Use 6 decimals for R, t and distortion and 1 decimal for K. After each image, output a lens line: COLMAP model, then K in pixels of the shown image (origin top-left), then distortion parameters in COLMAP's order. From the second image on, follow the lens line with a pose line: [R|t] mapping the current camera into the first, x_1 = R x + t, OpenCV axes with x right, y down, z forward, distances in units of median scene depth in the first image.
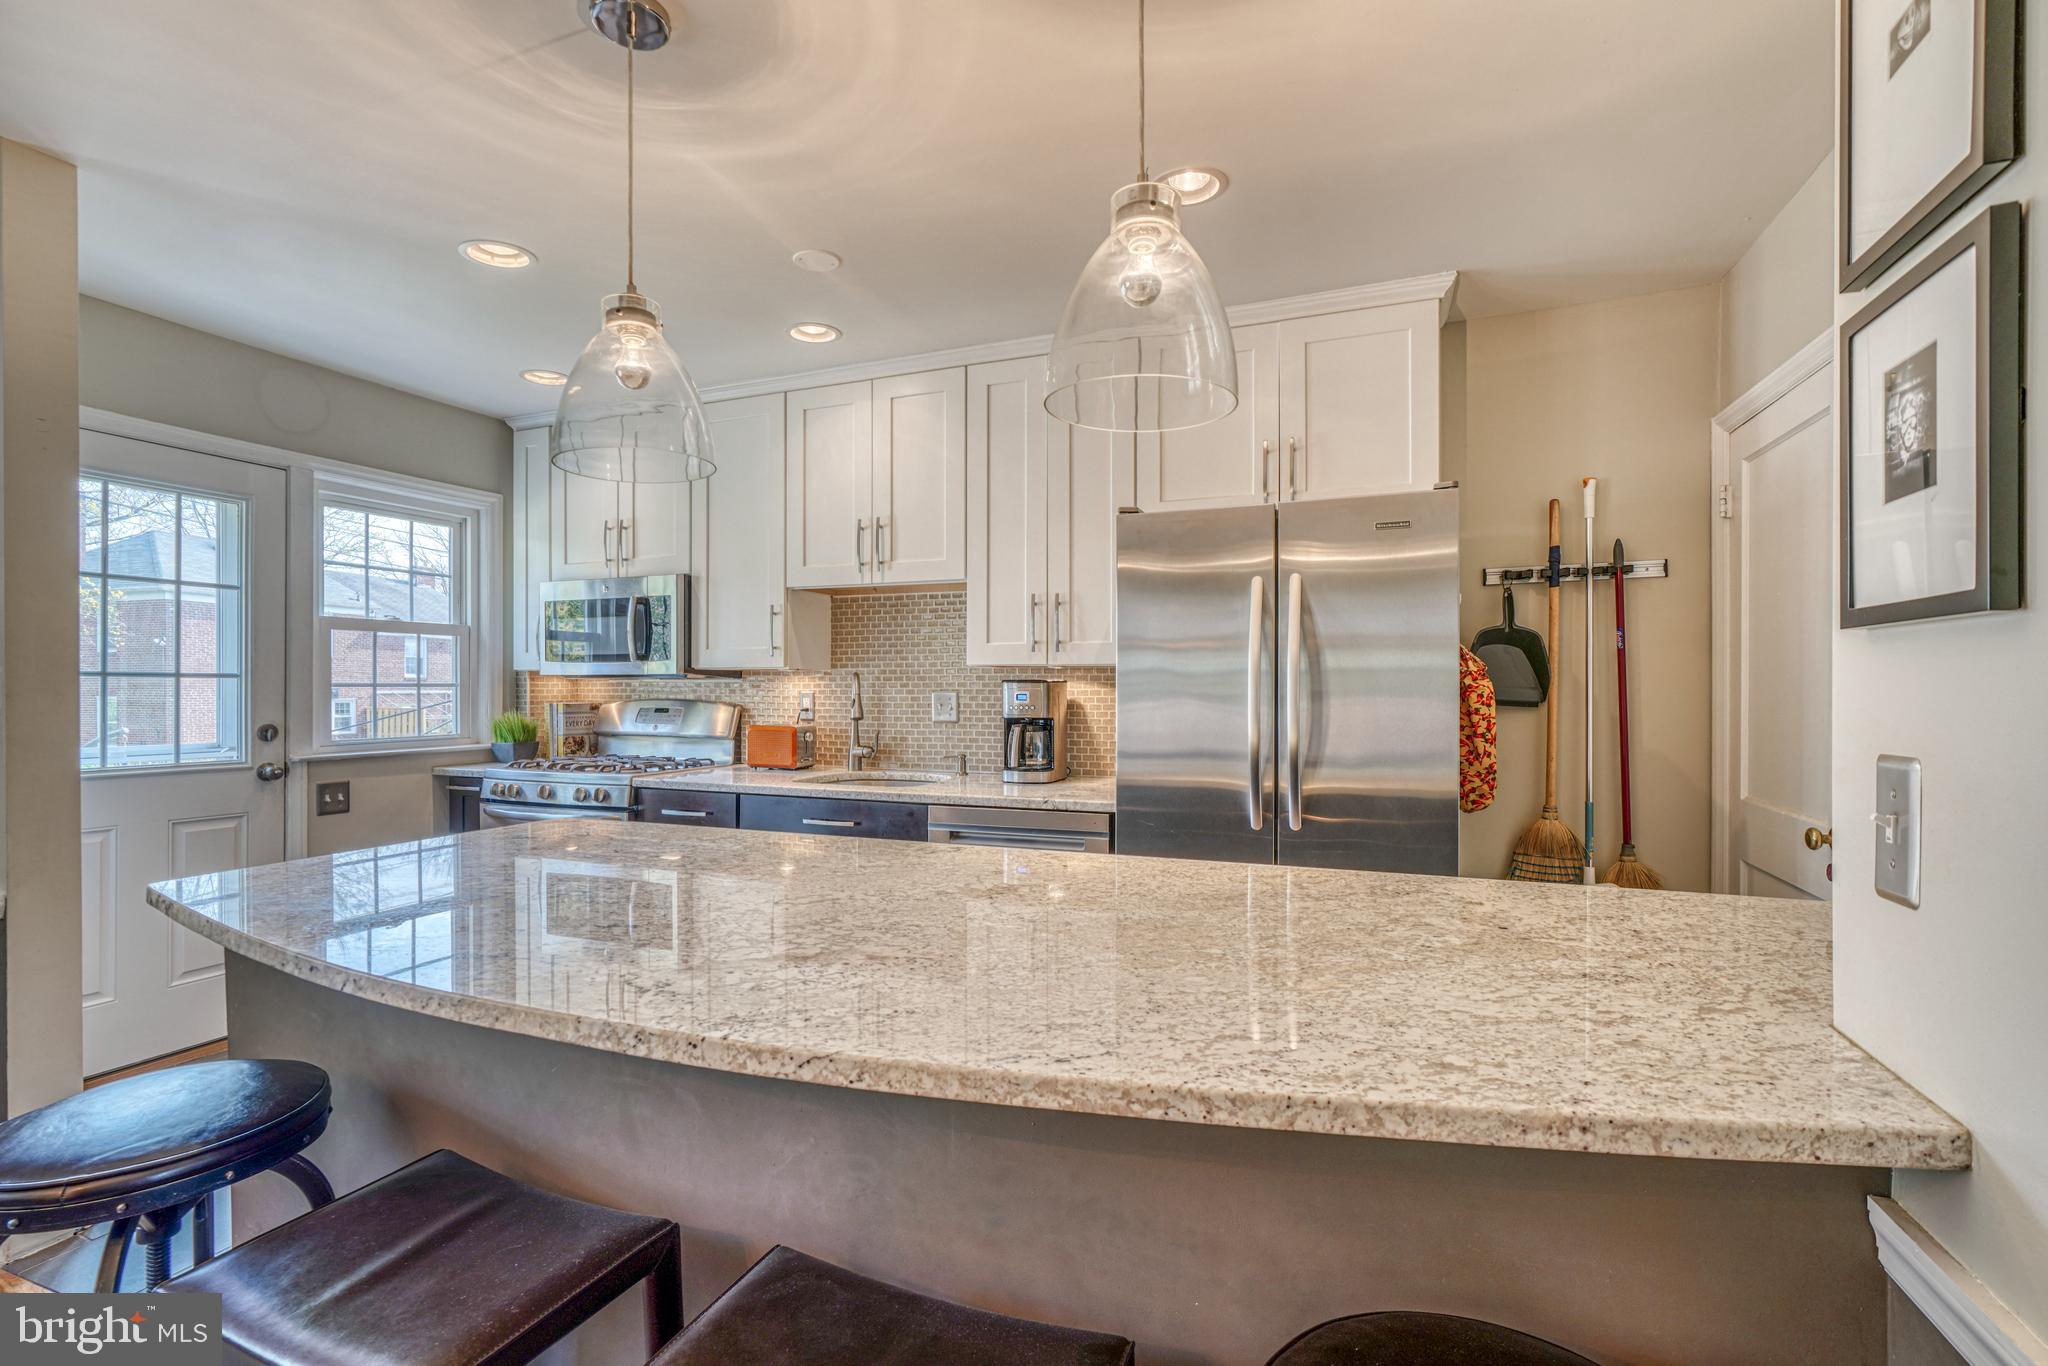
lens RADIAL K [[917.8, 0, 1018.1], [0, 917.8, 692.9], [0, 0, 1]] dist [-0.012319, 0.006015]
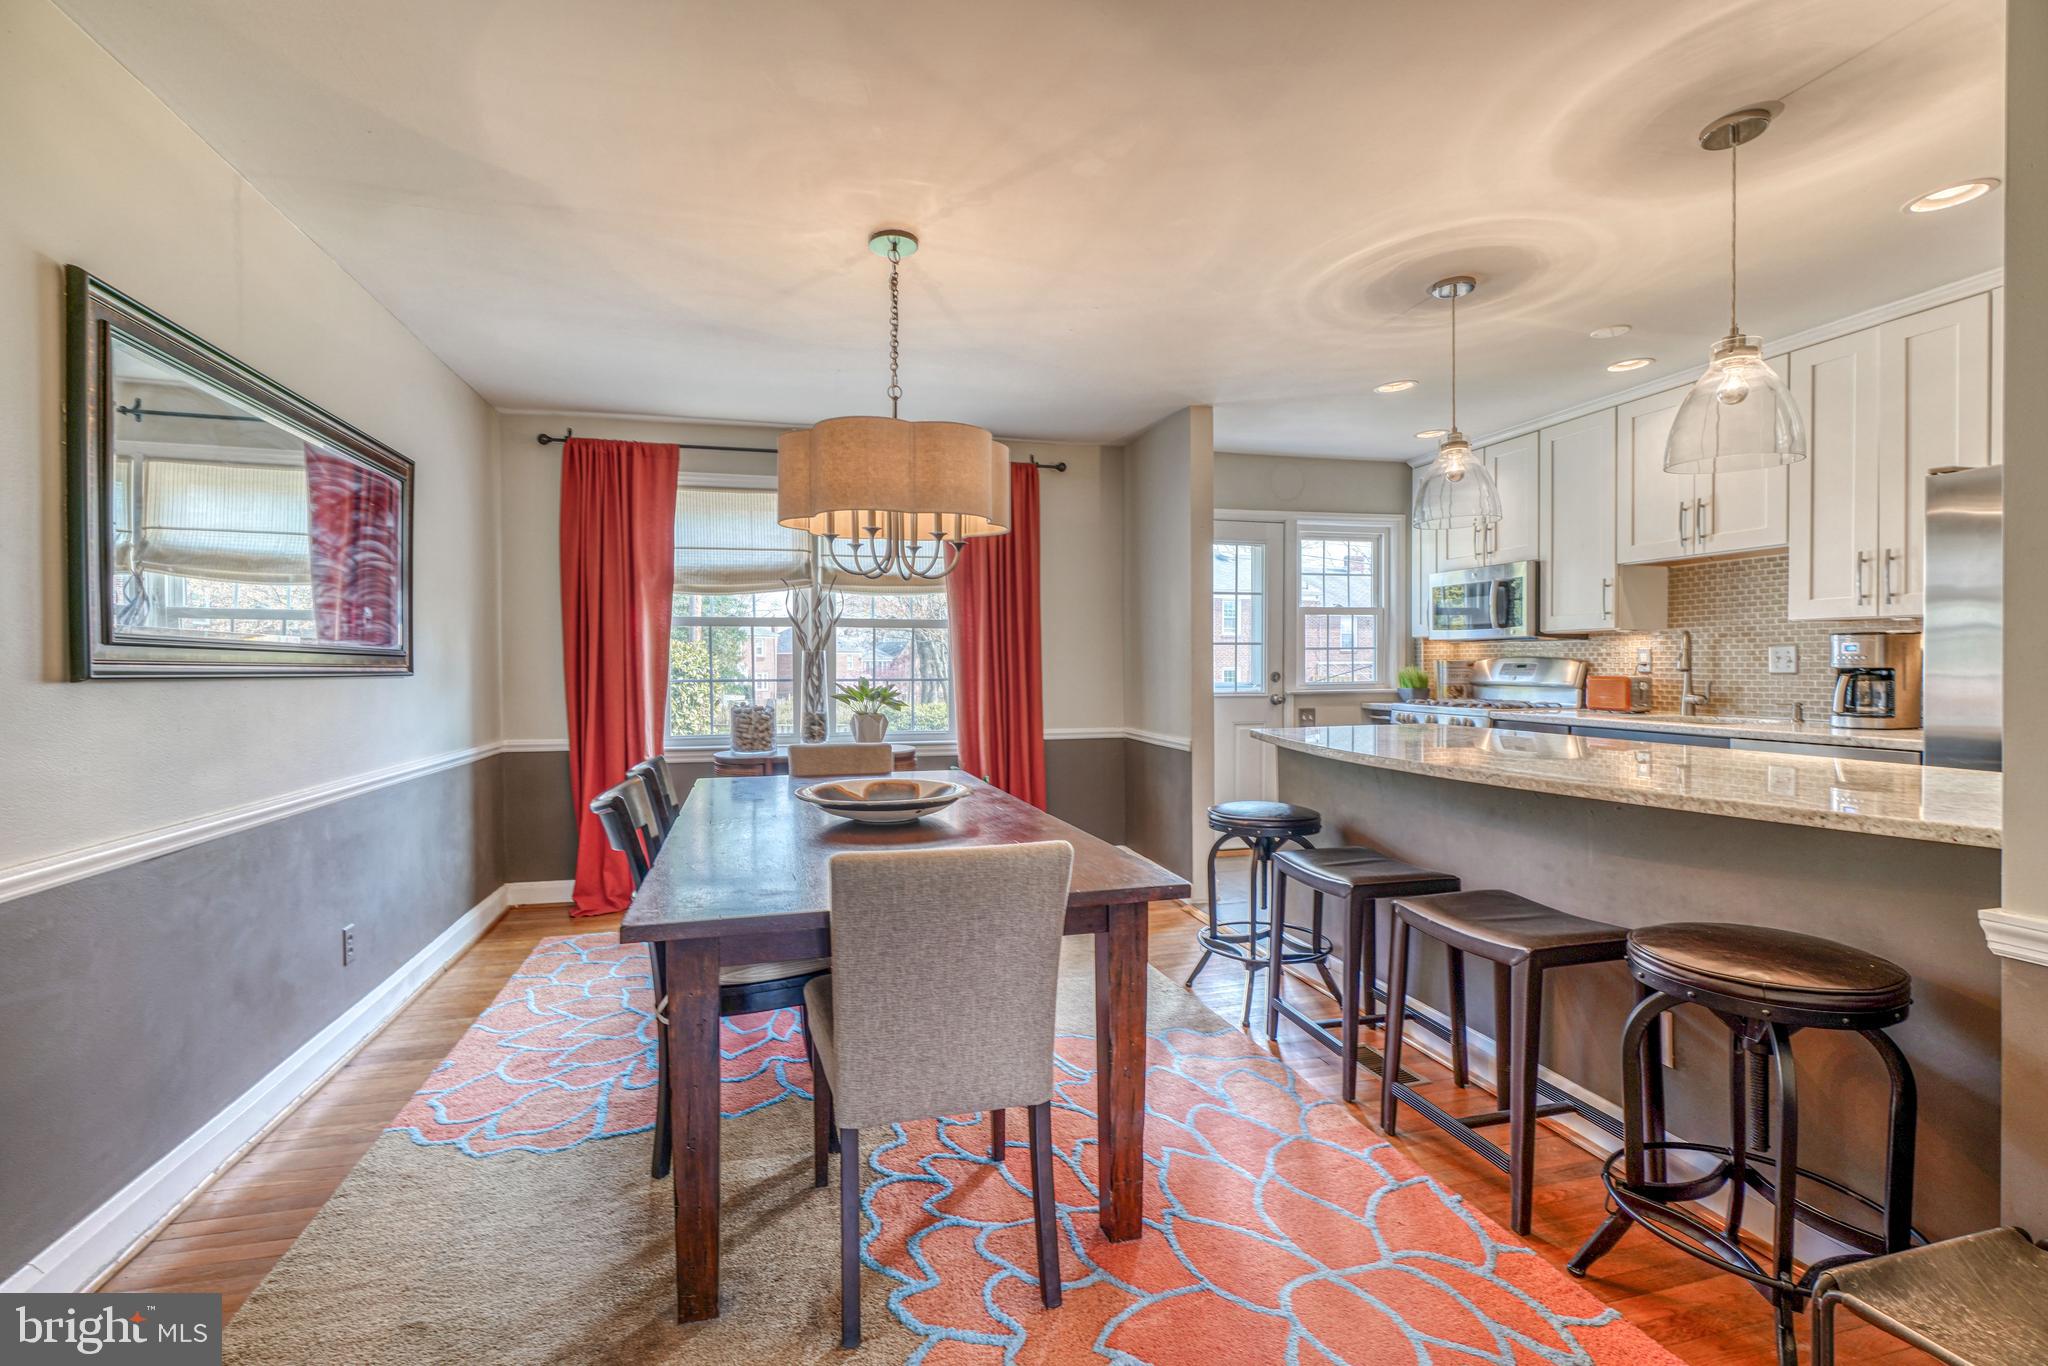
lens RADIAL K [[907.7, 0, 1016.5], [0, 907.7, 677.5], [0, 0, 1]] dist [-0.010182, 0.001601]
pose [[0.594337, 0.007124, -0.804185, 0.258235], [0.003718, 0.999926, 0.011606, 0.022136], [0.804208, -0.009887, 0.594266, -0.399147]]
